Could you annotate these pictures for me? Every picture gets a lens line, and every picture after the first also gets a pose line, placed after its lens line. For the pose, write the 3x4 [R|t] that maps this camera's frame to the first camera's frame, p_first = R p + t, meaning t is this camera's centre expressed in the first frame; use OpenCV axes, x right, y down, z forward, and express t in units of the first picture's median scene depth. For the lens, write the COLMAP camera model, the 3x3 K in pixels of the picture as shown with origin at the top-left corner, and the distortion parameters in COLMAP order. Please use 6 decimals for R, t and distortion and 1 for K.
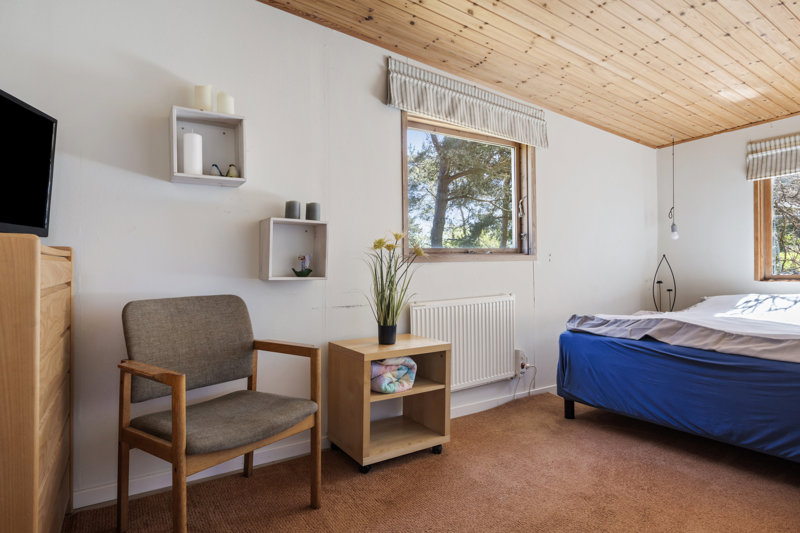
lens RADIAL K [[445.7, 0, 396.5], [0, 445.7, 268.9], [0, 0, 1]] dist [0.014400, -0.004677]
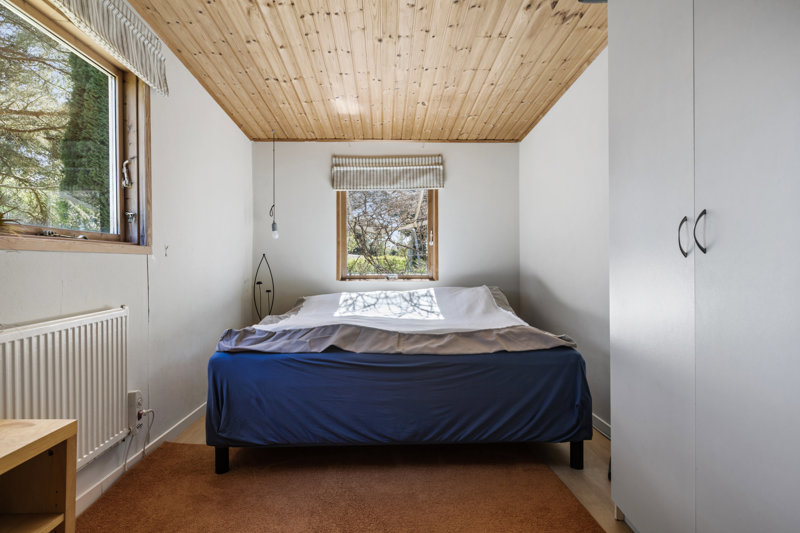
lens RADIAL K [[445.7, 0, 404.4], [0, 445.7, 272.3], [0, 0, 1]] dist [0.014400, -0.004677]
pose [[0.507464, 0.005668, 0.861654, -0.085799], [-0.012831, 0.999917, 0.000979, 0.003045], [-0.861577, -0.011552, 0.507495, 0.341044]]
